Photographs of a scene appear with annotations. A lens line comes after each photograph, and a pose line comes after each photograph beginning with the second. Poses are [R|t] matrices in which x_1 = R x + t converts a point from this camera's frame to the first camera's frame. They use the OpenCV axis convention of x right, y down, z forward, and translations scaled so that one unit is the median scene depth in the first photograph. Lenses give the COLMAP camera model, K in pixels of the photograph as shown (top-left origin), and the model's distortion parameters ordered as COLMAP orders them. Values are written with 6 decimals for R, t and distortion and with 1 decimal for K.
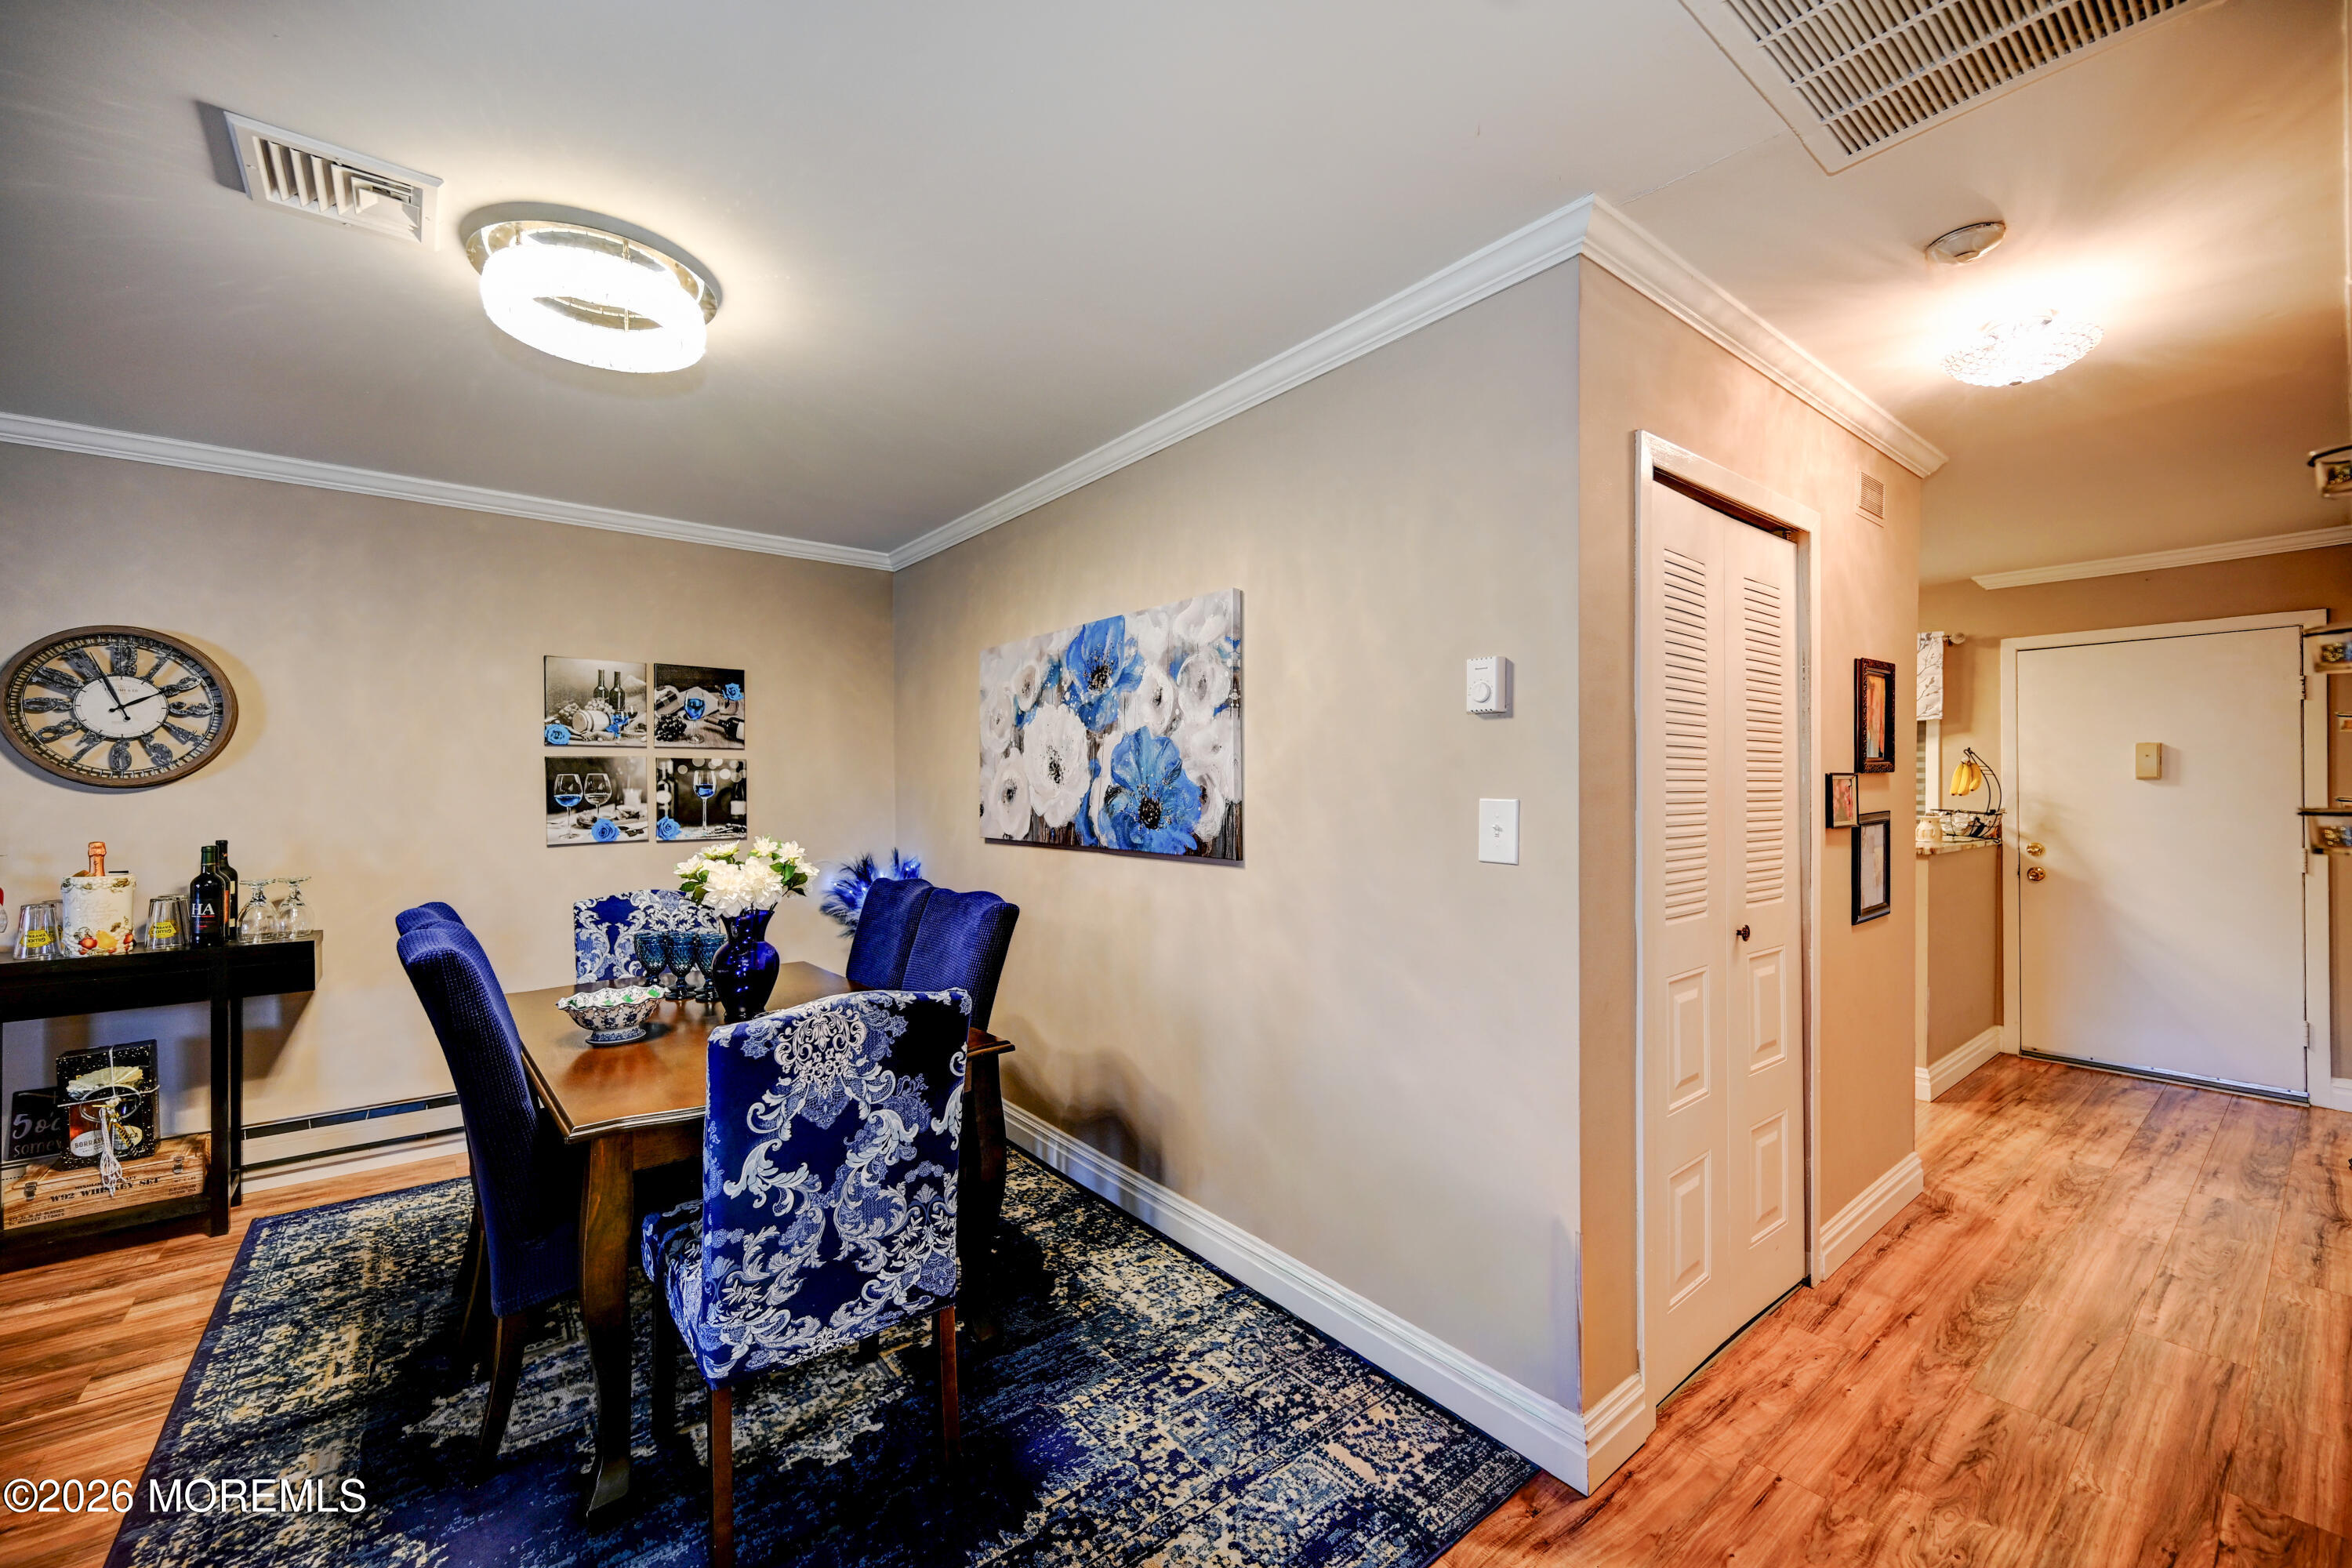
lens RADIAL K [[932.3, 0, 1186.0], [0, 932.3, 789.8], [0, 0, 1]] dist [0.002662, 0.000592]
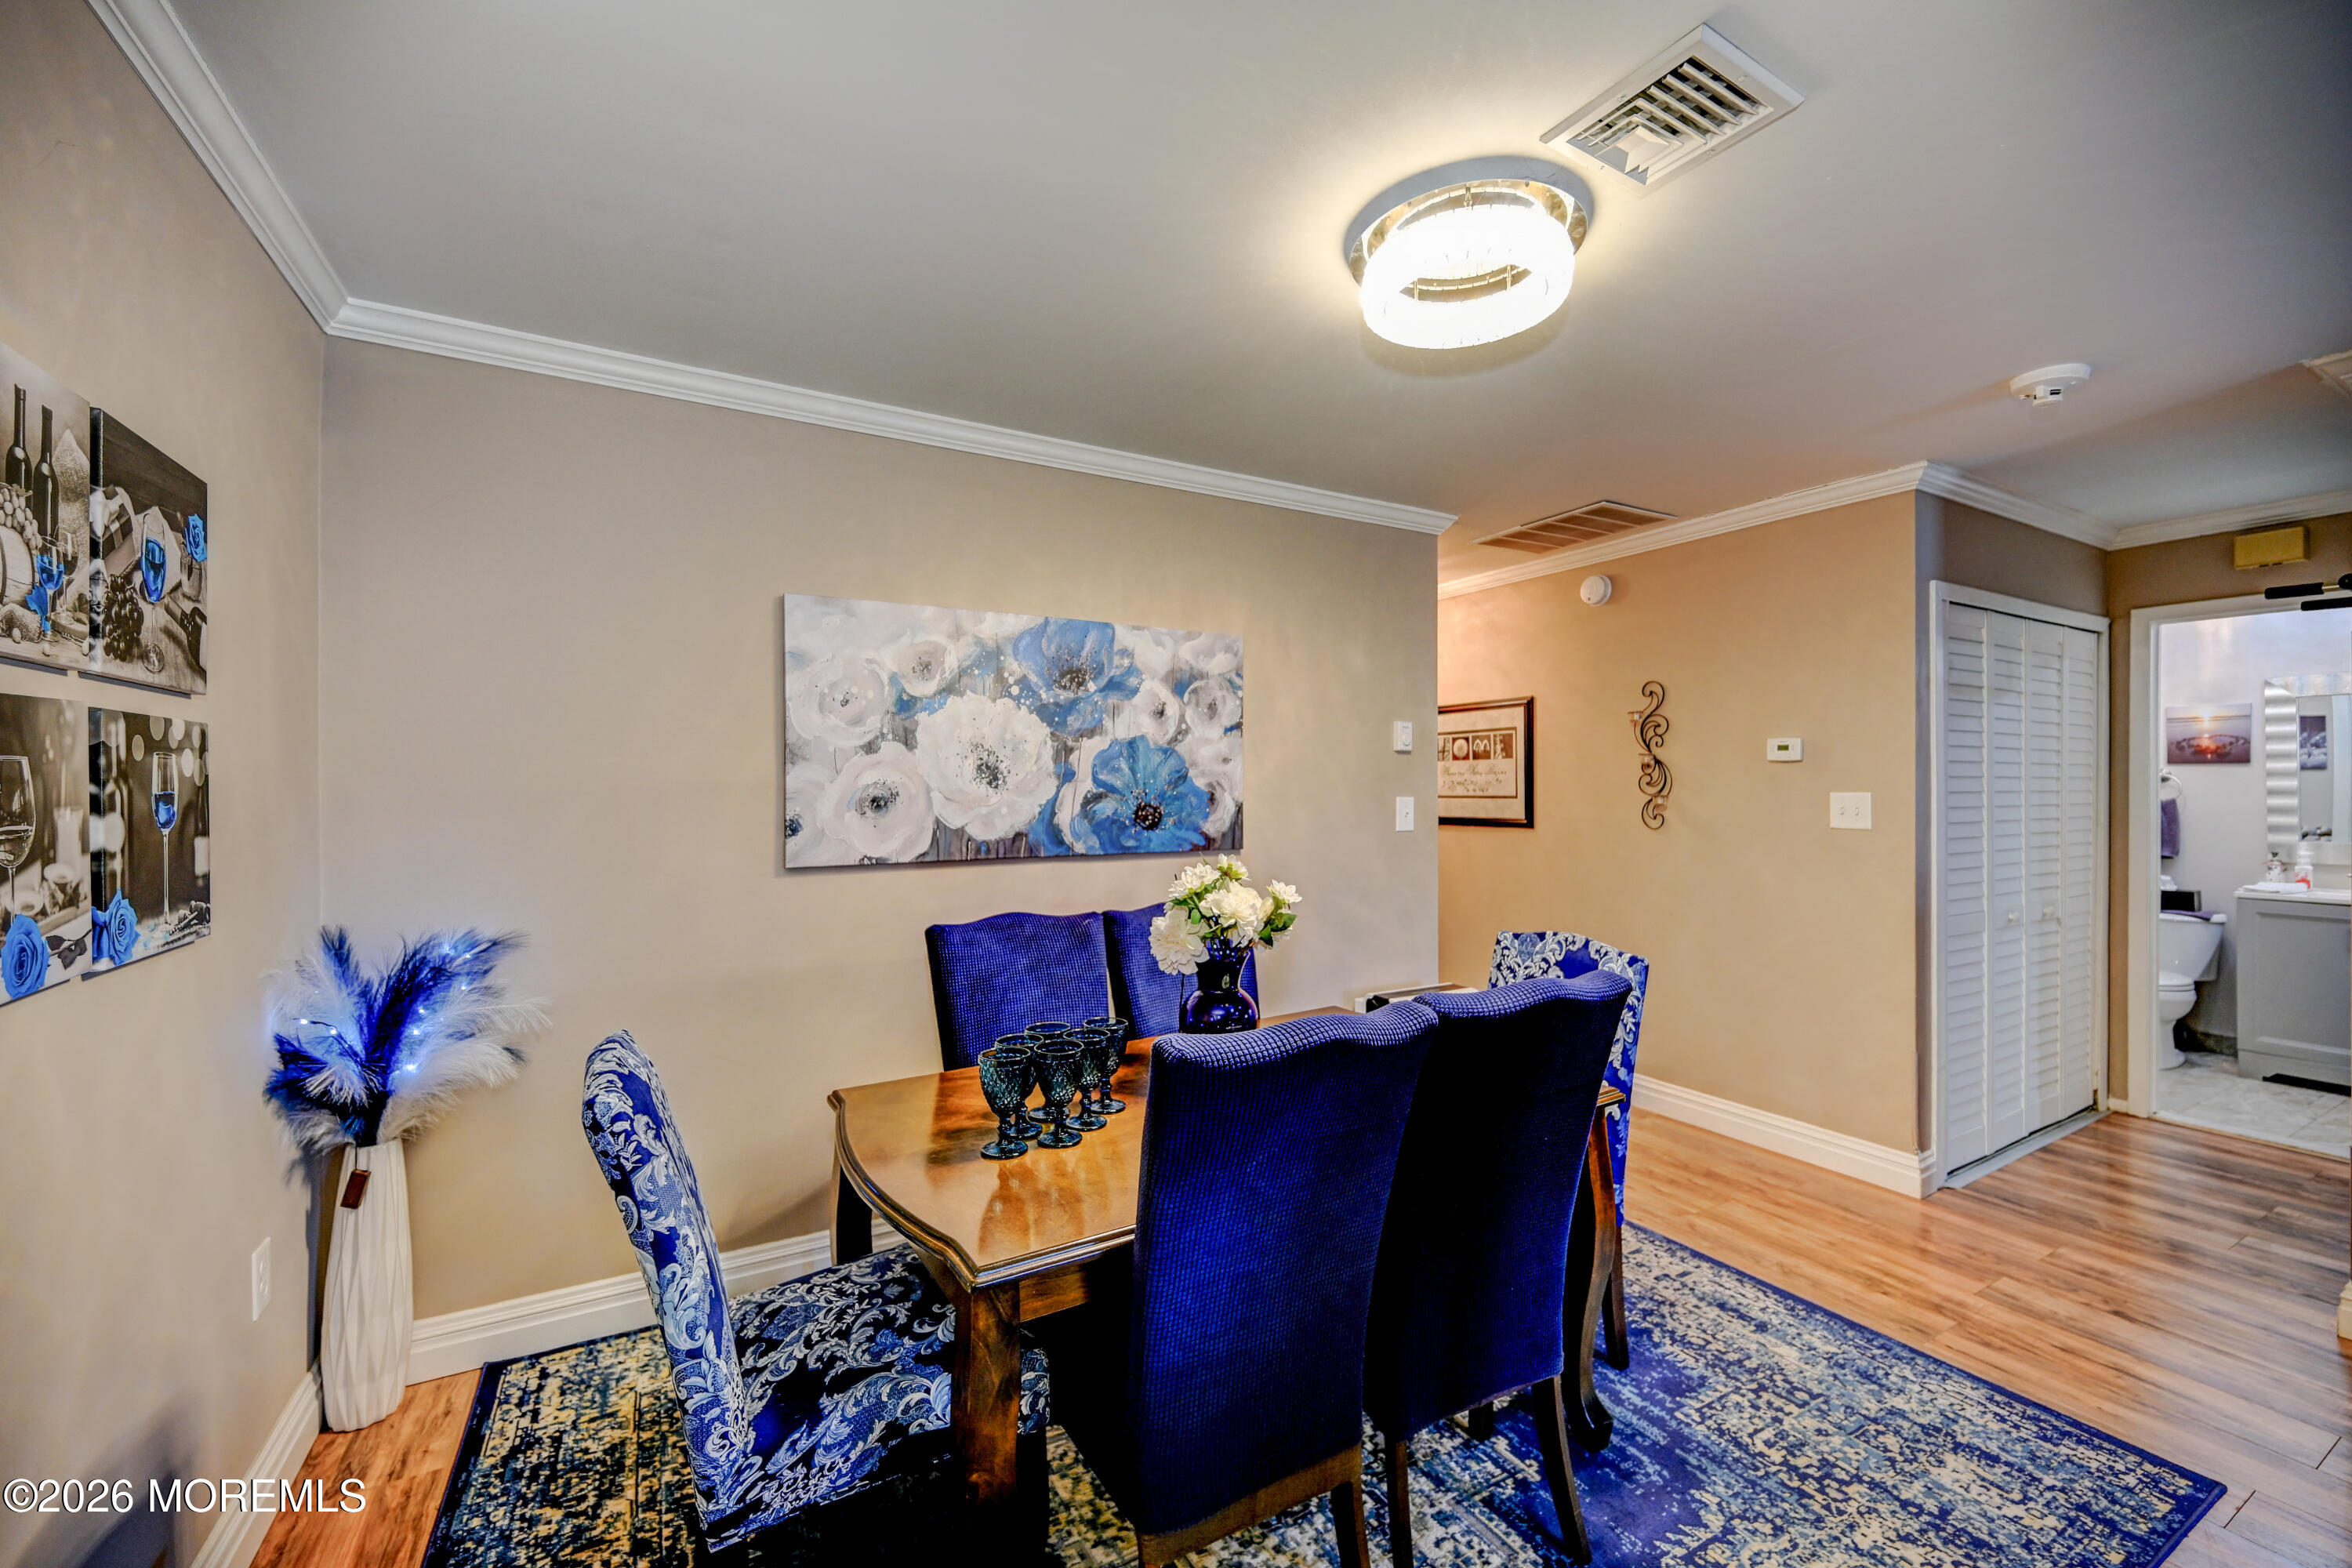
lens RADIAL K [[932.3, 0, 1175.3], [0, 932.3, 782.6], [0, 0, 1]] dist [0.002662, 0.000592]
pose [[0.157630, 0.002264, 0.987496, -1.189261], [0.002054, 0.999994, -0.002620, -0.011934], [-0.987496, 0.002442, 0.157625, 0.863646]]
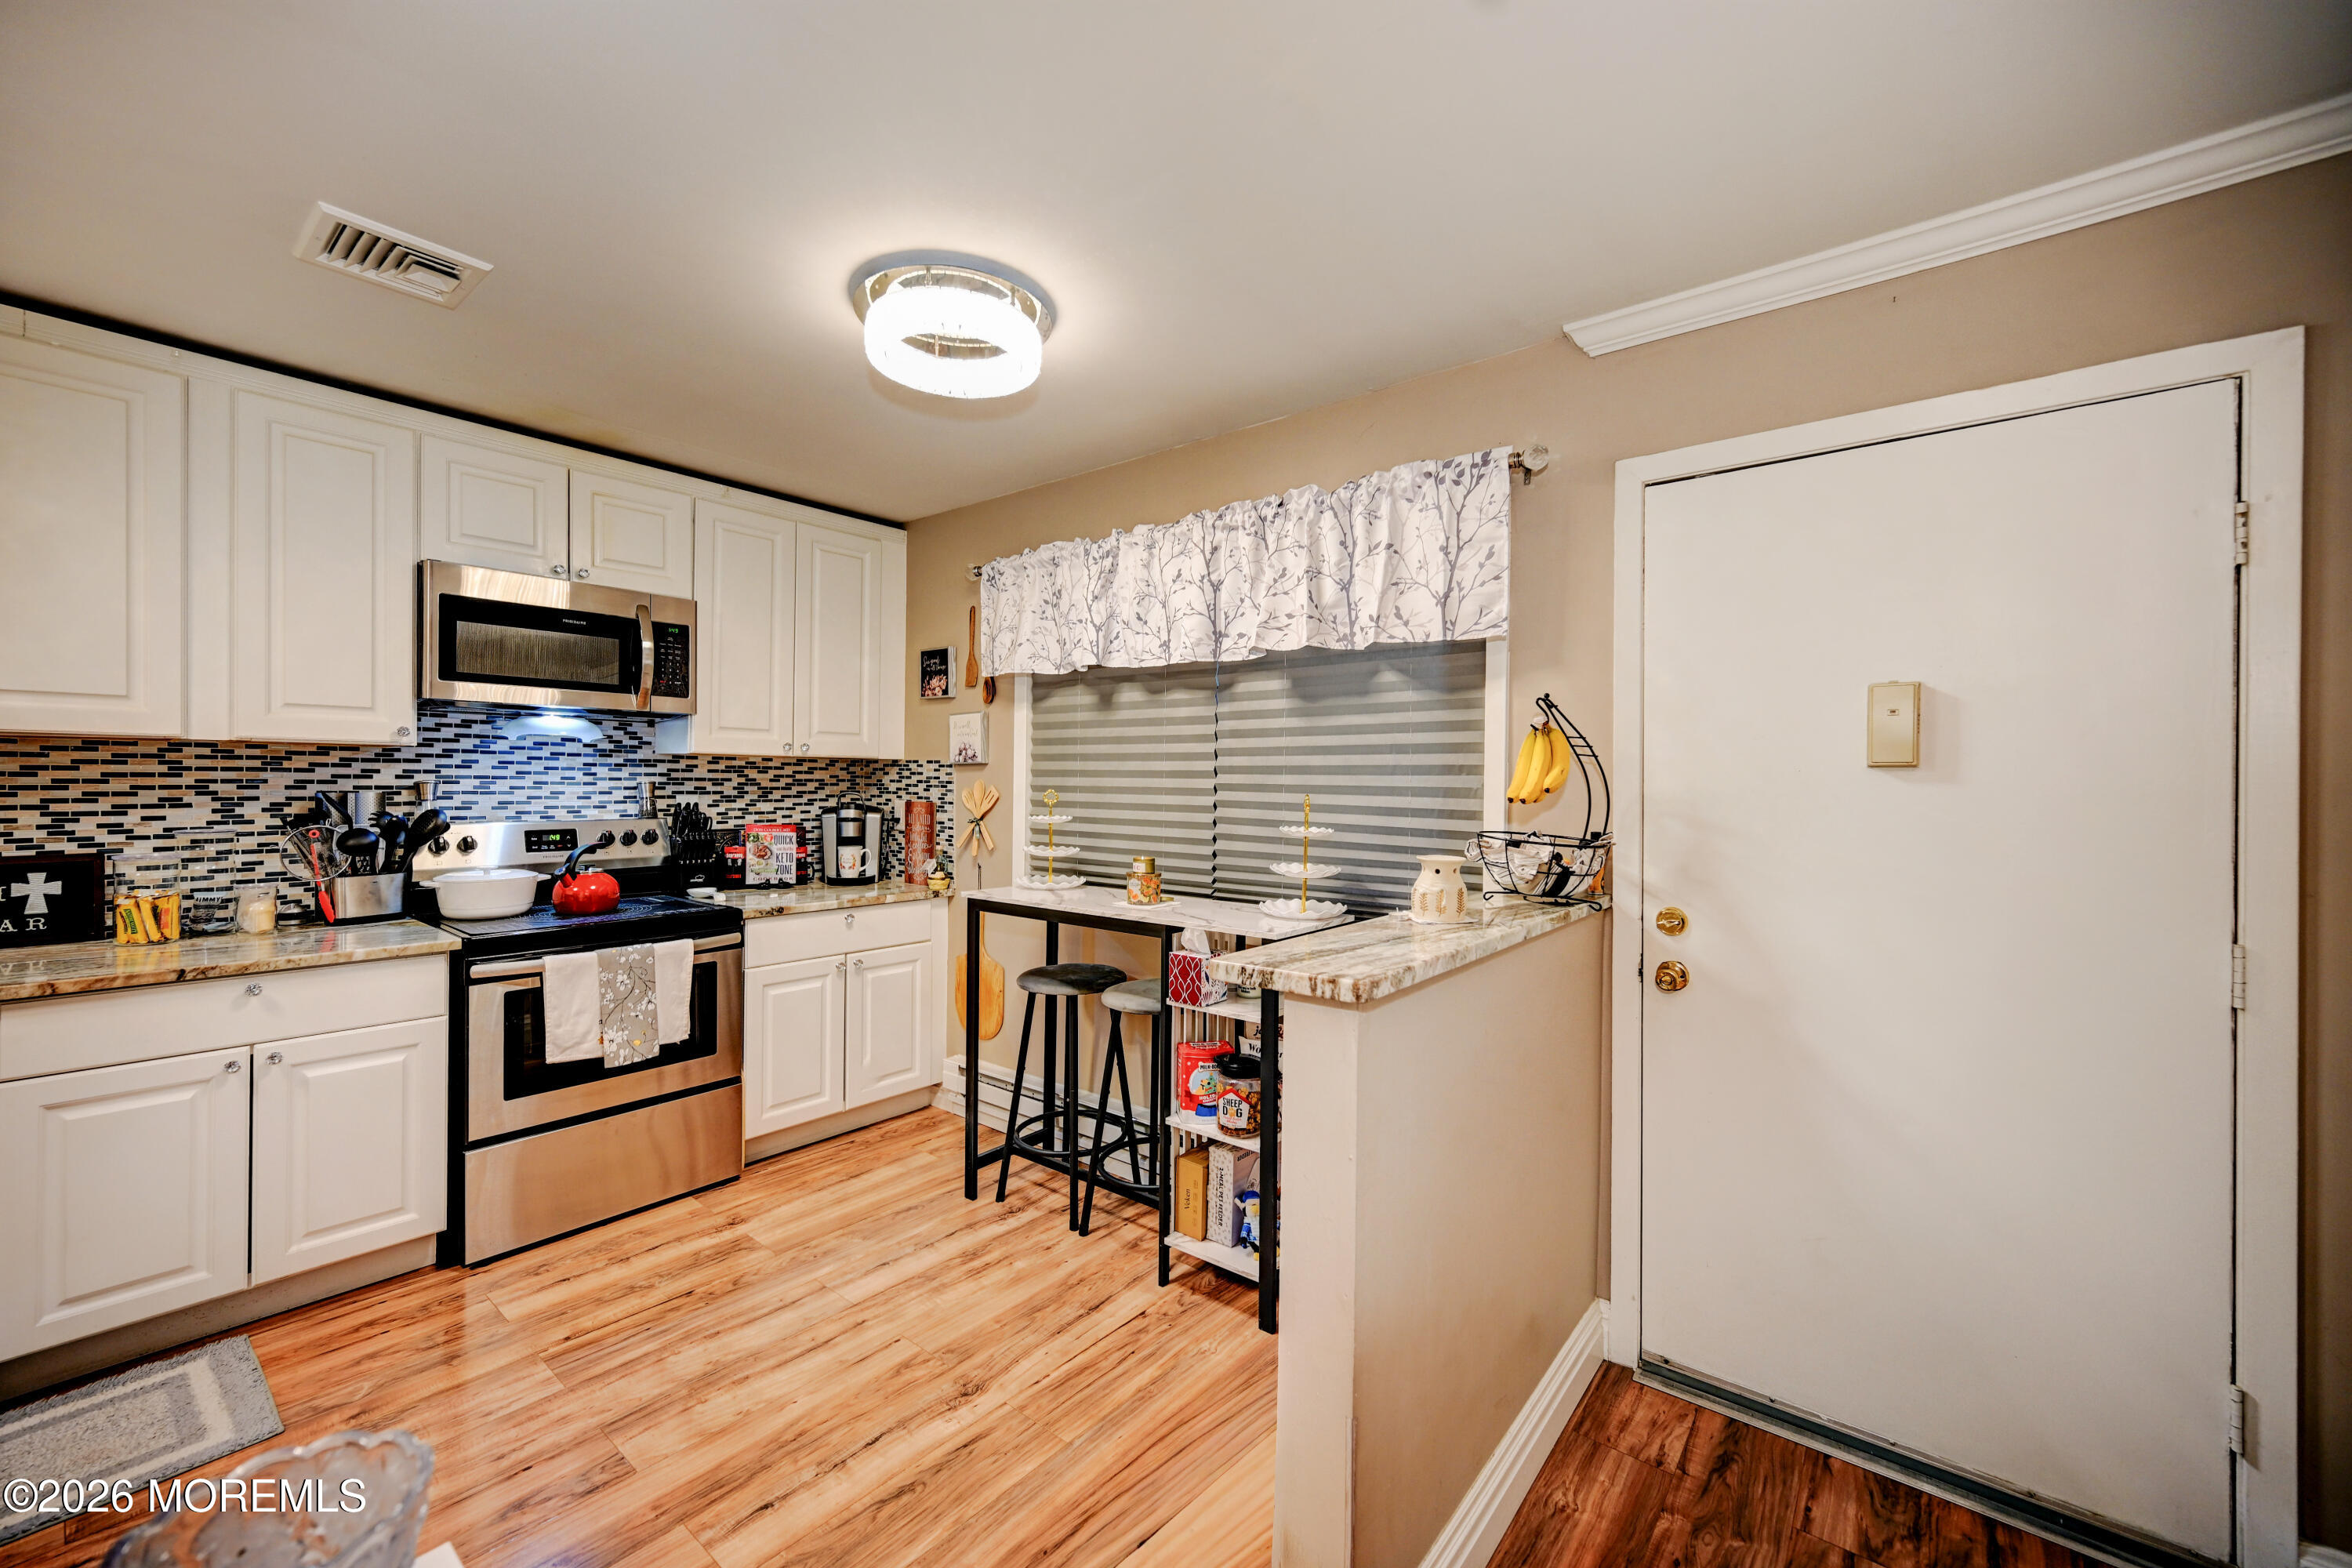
lens RADIAL K [[932.3, 0, 1181.8], [0, 932.3, 764.0], [0, 0, 1]] dist [0.002662, 0.000592]
pose [[0.976325, 0.016620, 0.215667, 0.996491], [-0.015145, 0.999849, -0.008492, -0.009142], [-0.215776, 0.005024, 0.976430, 1.049638]]
